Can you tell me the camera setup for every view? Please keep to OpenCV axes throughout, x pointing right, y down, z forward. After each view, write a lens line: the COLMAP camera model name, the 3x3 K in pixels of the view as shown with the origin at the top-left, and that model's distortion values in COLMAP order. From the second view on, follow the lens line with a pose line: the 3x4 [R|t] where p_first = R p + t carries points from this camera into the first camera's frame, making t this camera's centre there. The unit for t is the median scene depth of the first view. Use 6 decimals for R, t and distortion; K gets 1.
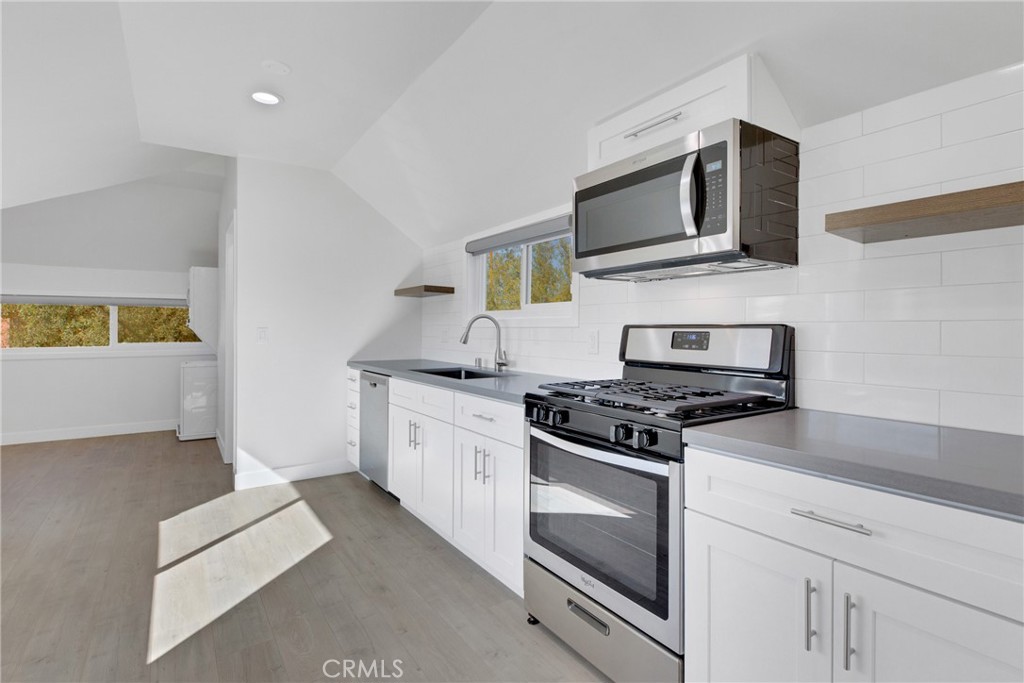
lens RADIAL K [[501.3, 0, 512.6], [0, 501.3, 321.2], [0, 0, 1]] dist [0.005767, -0.000733]
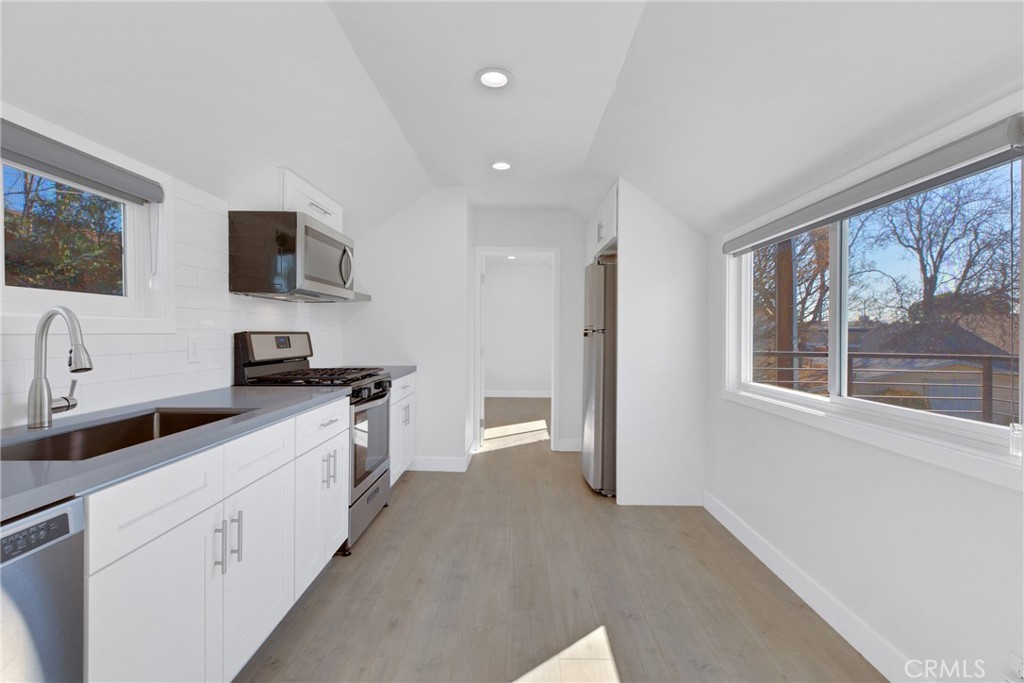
lens RADIAL K [[480.3, 0, 509.0], [0, 480.3, 340.3], [0, 0, 1]] dist [0.024059, -0.001744]
pose [[-0.819479, -0.014298, 0.572930, -1.019009], [-0.012441, 0.999897, 0.007158, 0.013125], [-0.572974, -0.001262, -0.819573, 1.767256]]
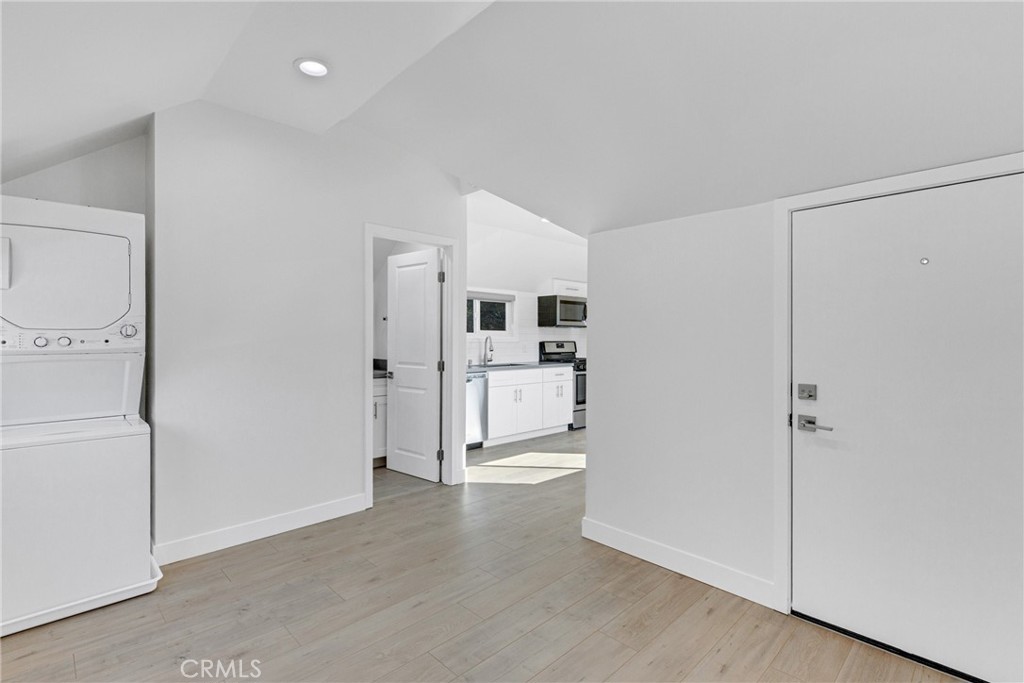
lens RADIAL K [[501.3, 0, 510.9], [0, 501.3, 341.1], [0, 0, 1]] dist [0.005767, -0.000733]
pose [[-0.195413, -0.004817, 0.980709, -3.070274], [-0.014076, 0.999899, 0.002107, 0.002737], [-0.980620, -0.013393, -0.195461, 2.019166]]
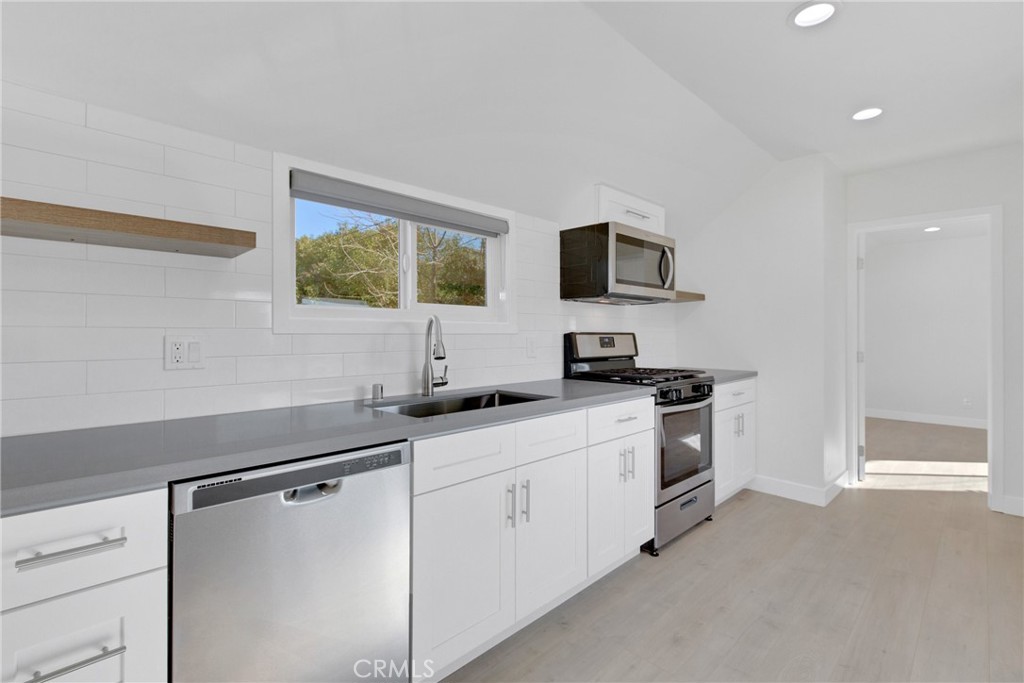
lens RADIAL K [[480.3, 0, 496.3], [0, 480.3, 335.0], [0, 0, 1]] dist [0.024059, -0.001744]
pose [[-0.182507, -0.003824, 0.983197, -1.120802], [-0.013435, 0.999909, 0.001395, 0.016771], [-0.983113, -0.012955, -0.182541, 1.618228]]
